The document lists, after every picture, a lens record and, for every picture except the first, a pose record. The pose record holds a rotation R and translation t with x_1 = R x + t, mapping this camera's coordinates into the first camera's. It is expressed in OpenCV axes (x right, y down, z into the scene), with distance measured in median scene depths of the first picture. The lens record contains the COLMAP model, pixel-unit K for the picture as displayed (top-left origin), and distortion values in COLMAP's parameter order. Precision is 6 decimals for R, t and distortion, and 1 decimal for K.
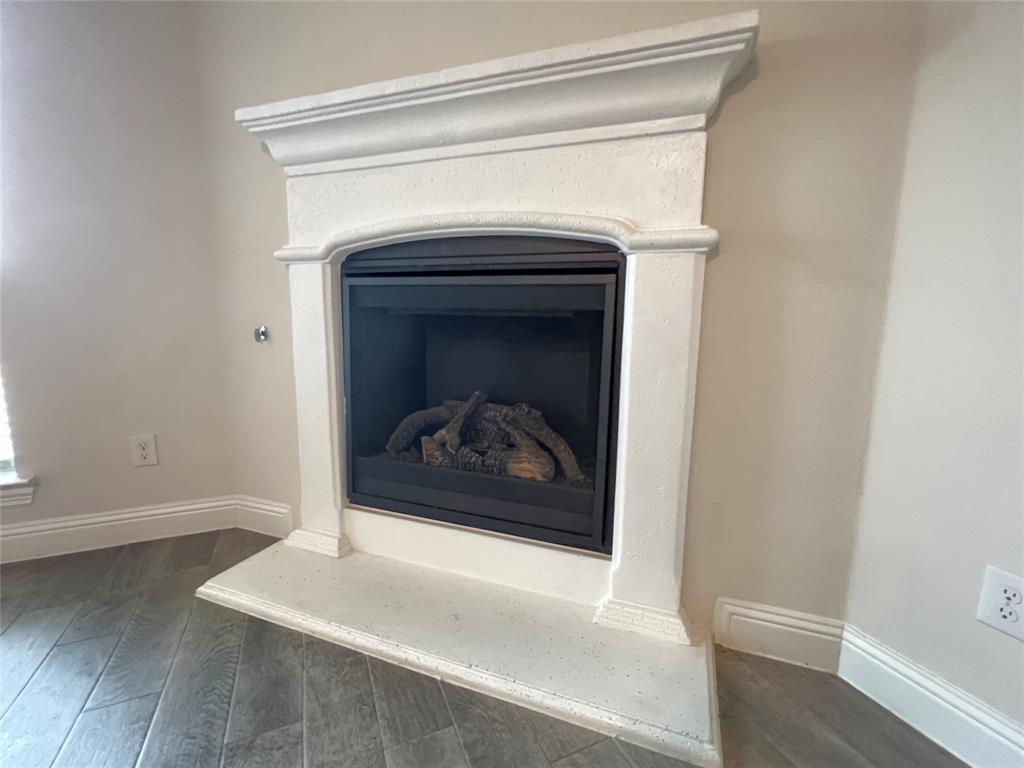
lens RADIAL K [[466.0, 0, 512.0], [0, 466.0, 384.0], [0, 0, 1]] dist [0.001839, 0.000196]
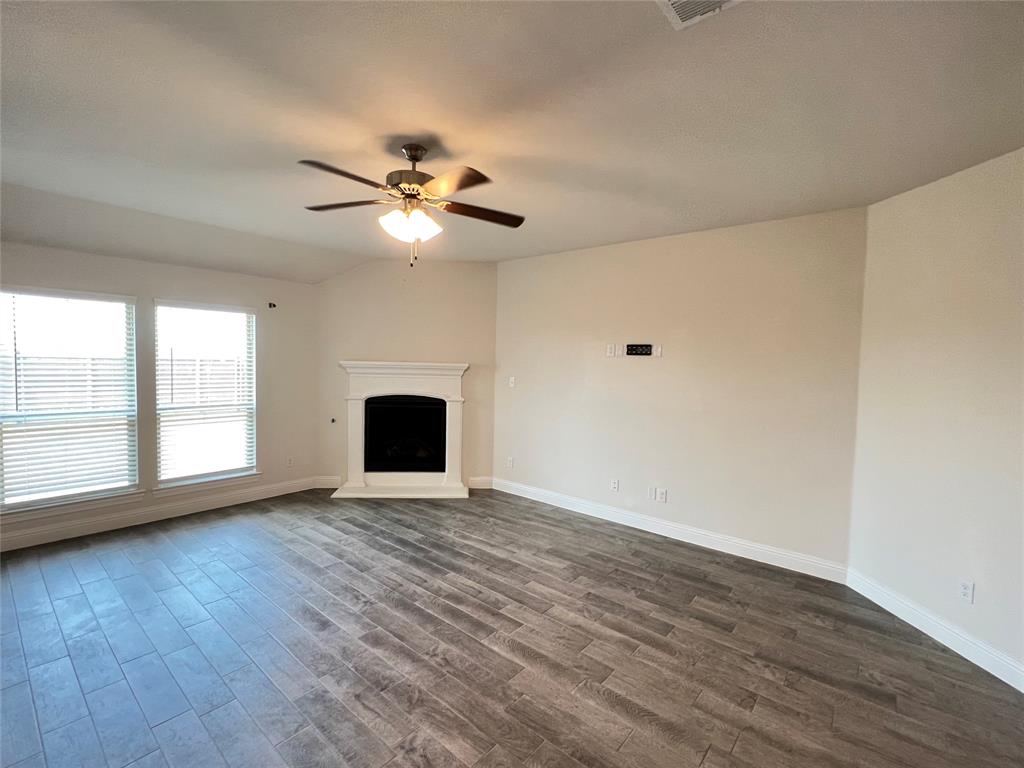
lens RADIAL K [[466.0, 0, 512.0], [0, 466.0, 384.0], [0, 0, 1]] dist [0.001839, 0.000196]
pose [[0.899951, -0.010045, 0.435875, -1.051516], [0.056852, 0.993902, -0.094476, 0.014671], [-0.432269, 0.109804, 0.895035, -3.057153]]
